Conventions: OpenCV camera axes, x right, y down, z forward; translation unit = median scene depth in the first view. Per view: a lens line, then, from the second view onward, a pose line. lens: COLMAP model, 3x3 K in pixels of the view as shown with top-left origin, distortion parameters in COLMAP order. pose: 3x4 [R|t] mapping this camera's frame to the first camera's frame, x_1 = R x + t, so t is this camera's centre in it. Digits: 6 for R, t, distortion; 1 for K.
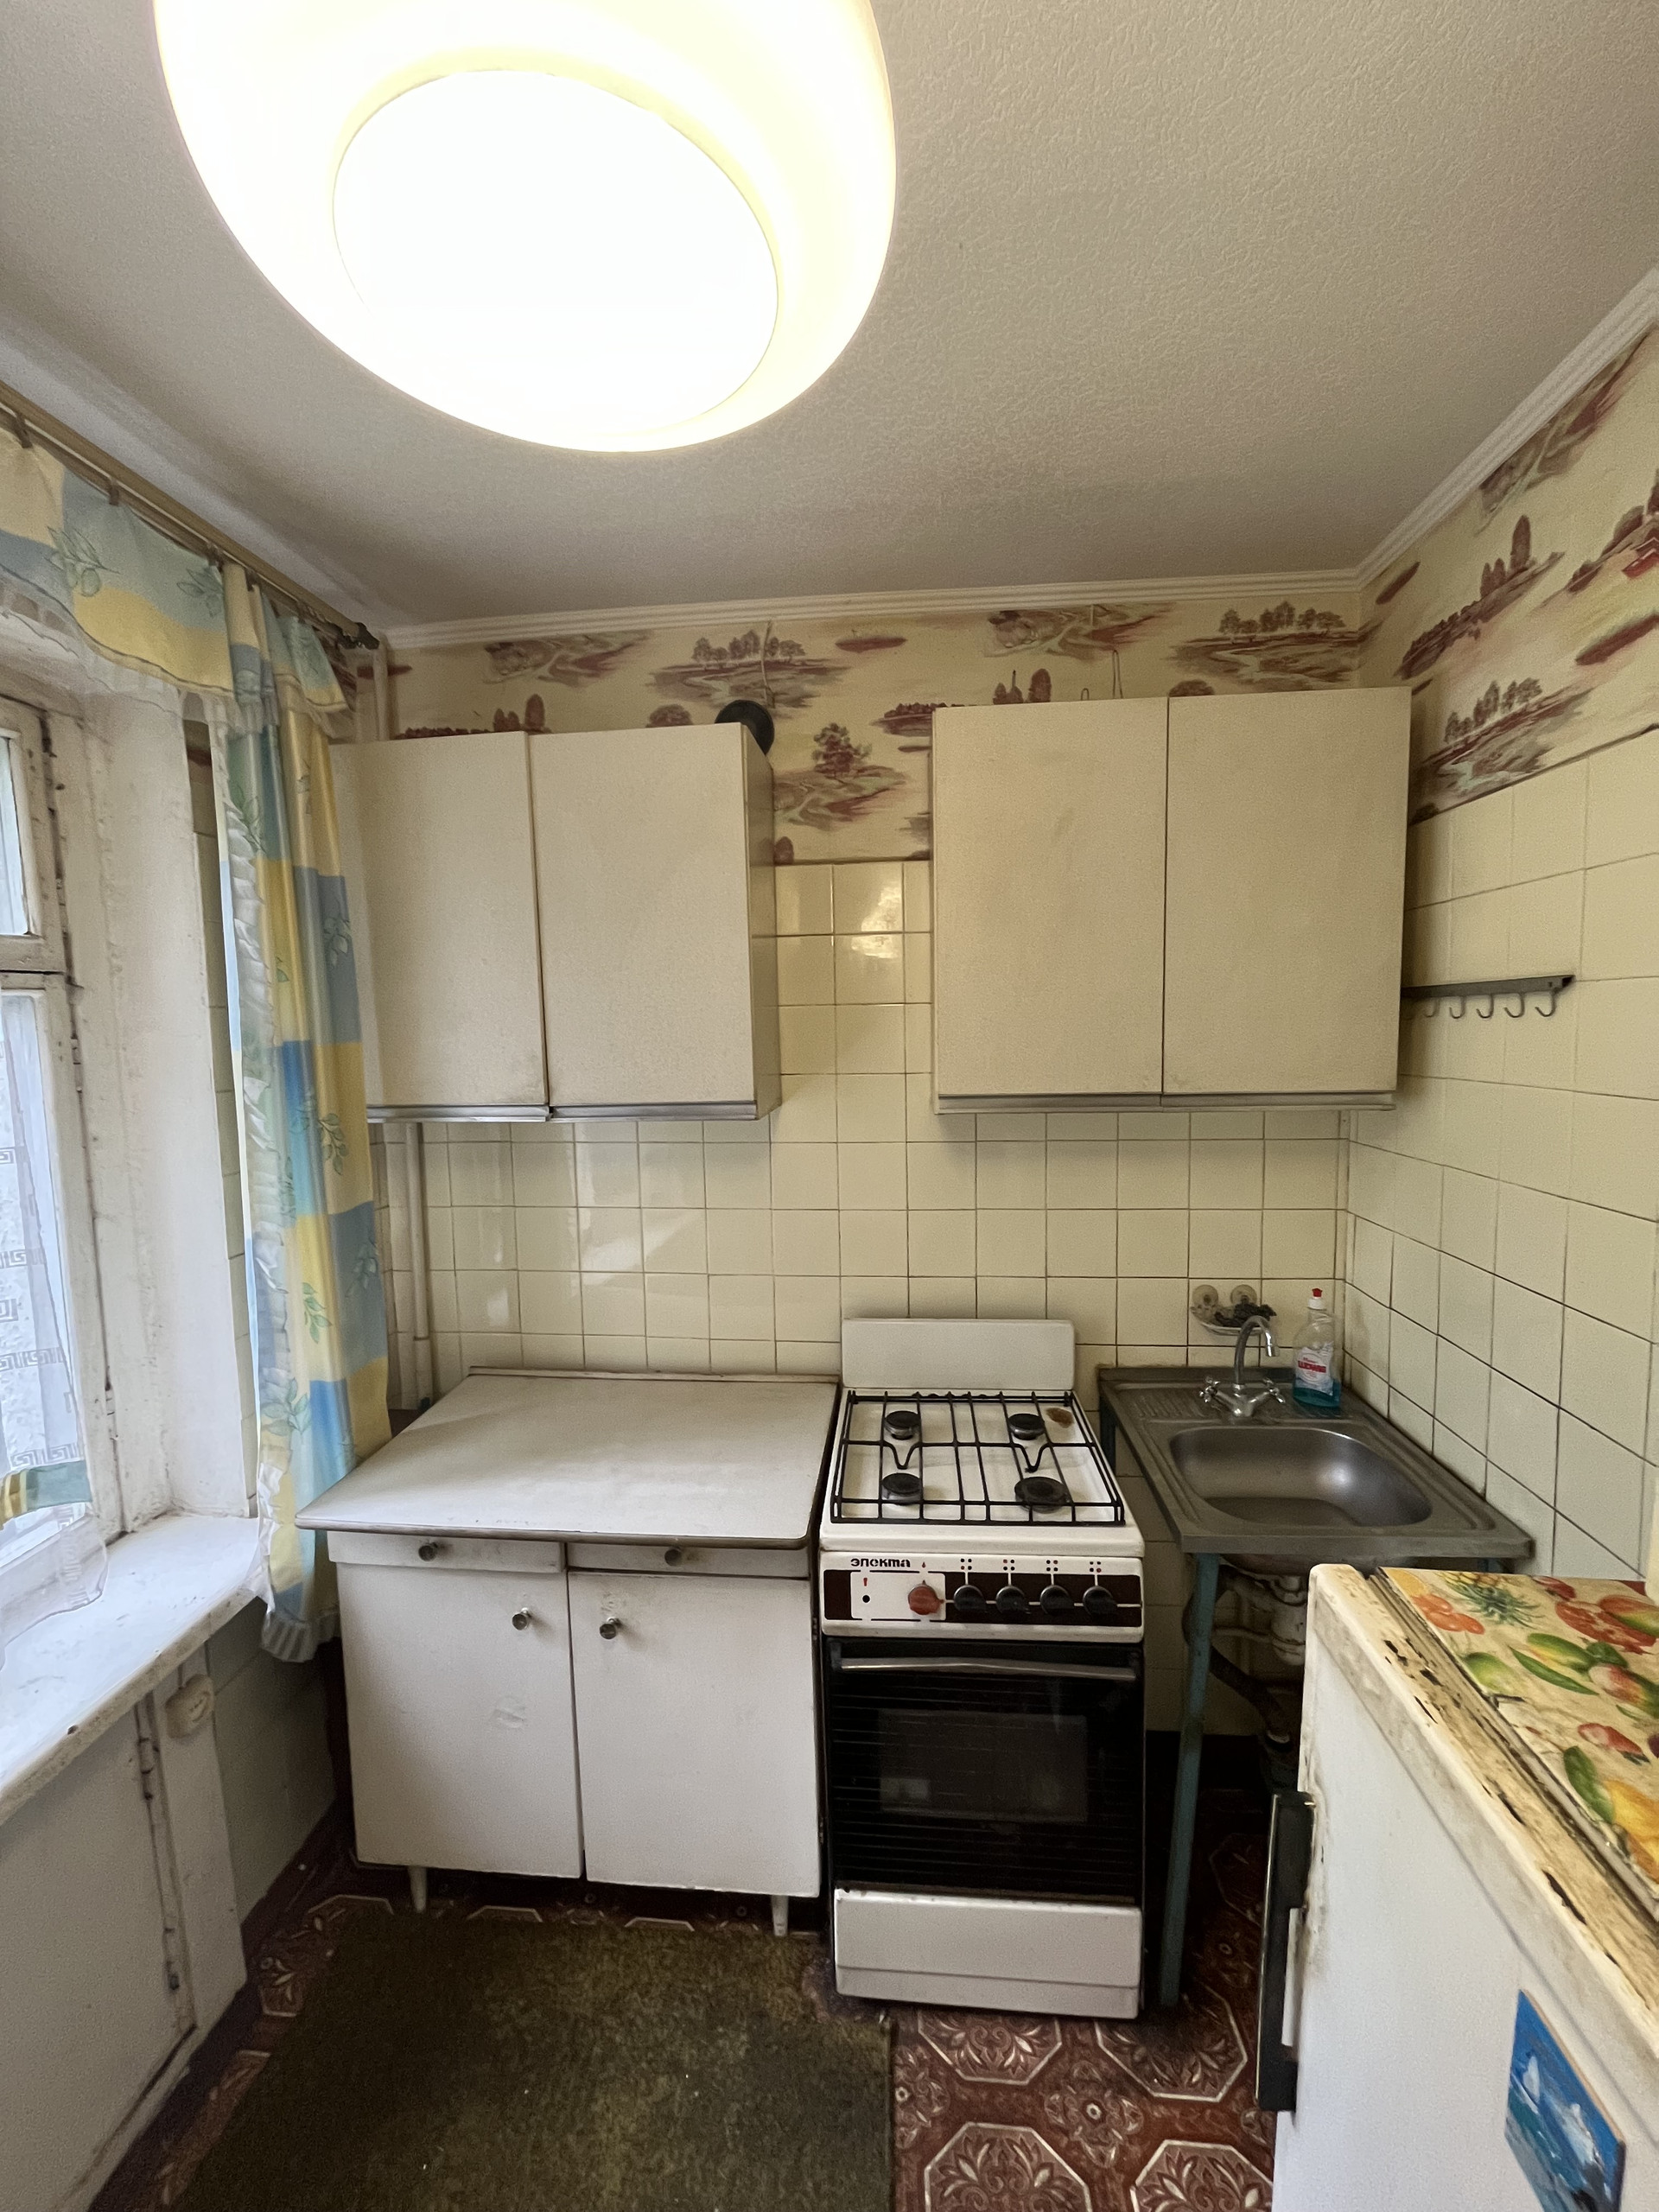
lens RADIAL K [[884.0, 0, 824.9], [0, 884.0, 1106.3], [0, 0, 1]] dist [-0.004563, 0.000082]
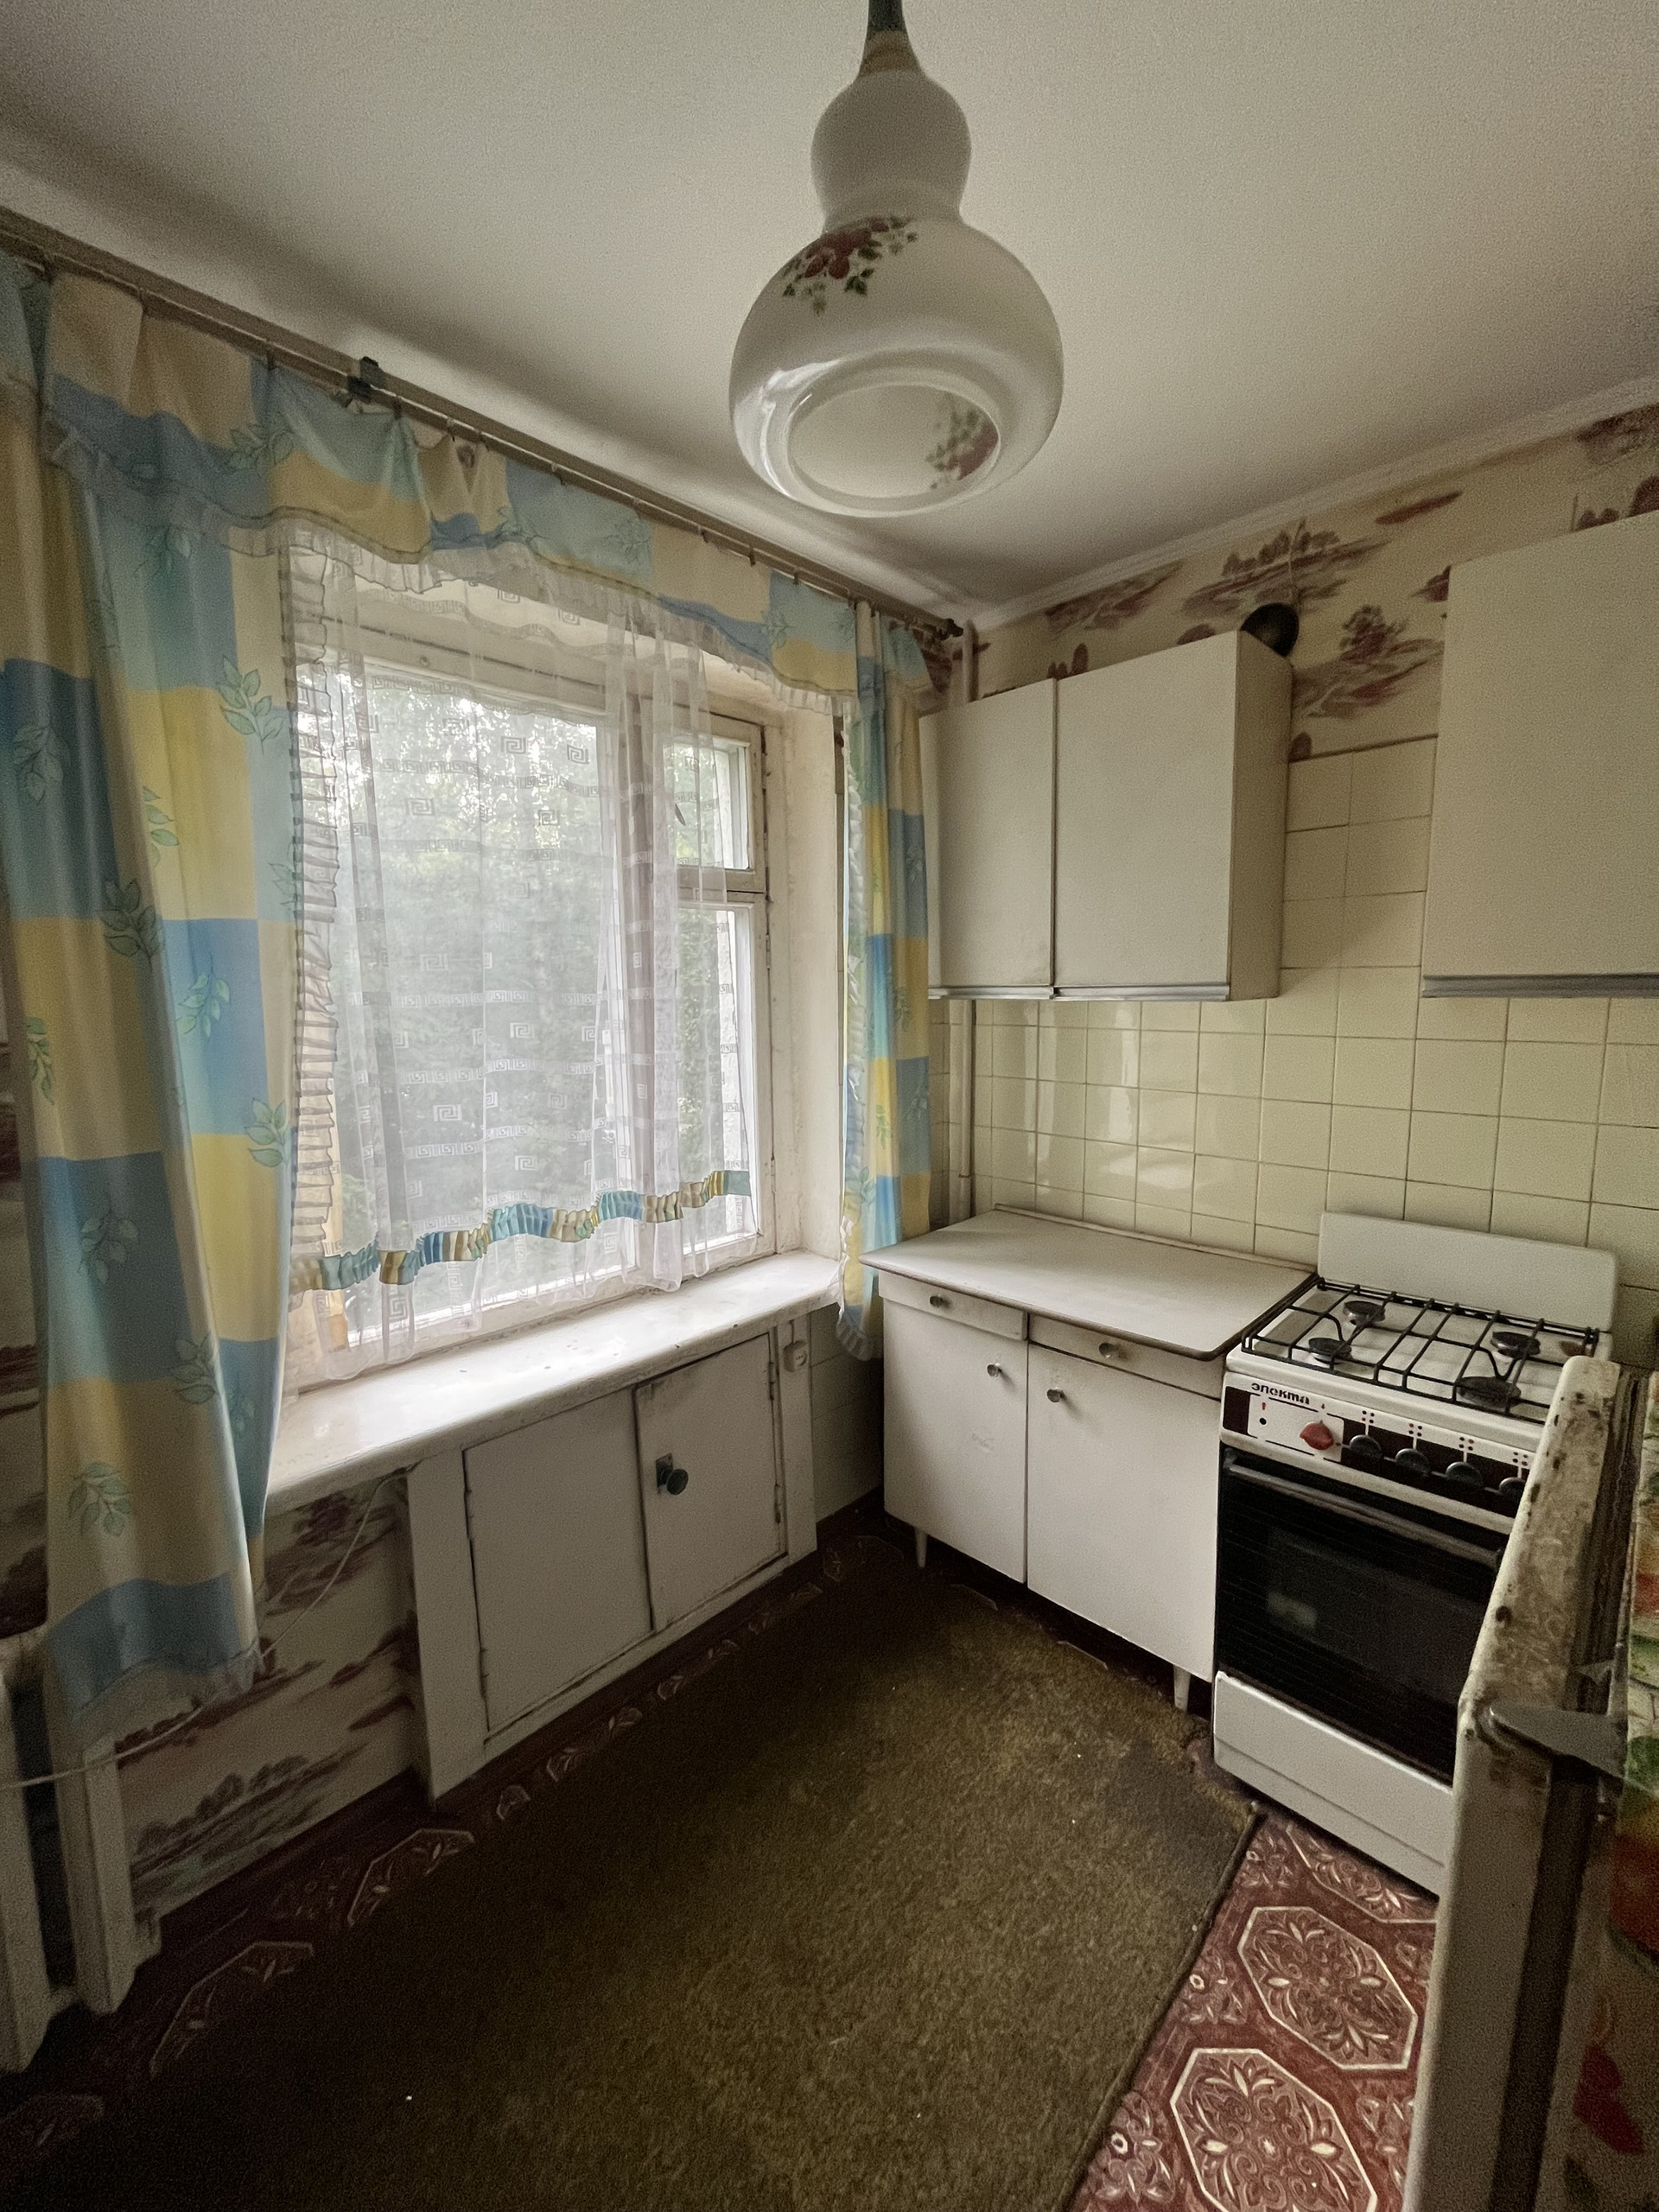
lens RADIAL K [[884.0, 0, 837.2], [0, 884.0, 1105.2], [0, 0, 1]] dist [-0.004563, 0.000082]
pose [[0.784432, 0.091497, -0.613429, 0.240141], [-0.059521, 0.995599, 0.072387, 0.100565], [0.617352, -0.020271, 0.786426, -0.173849]]
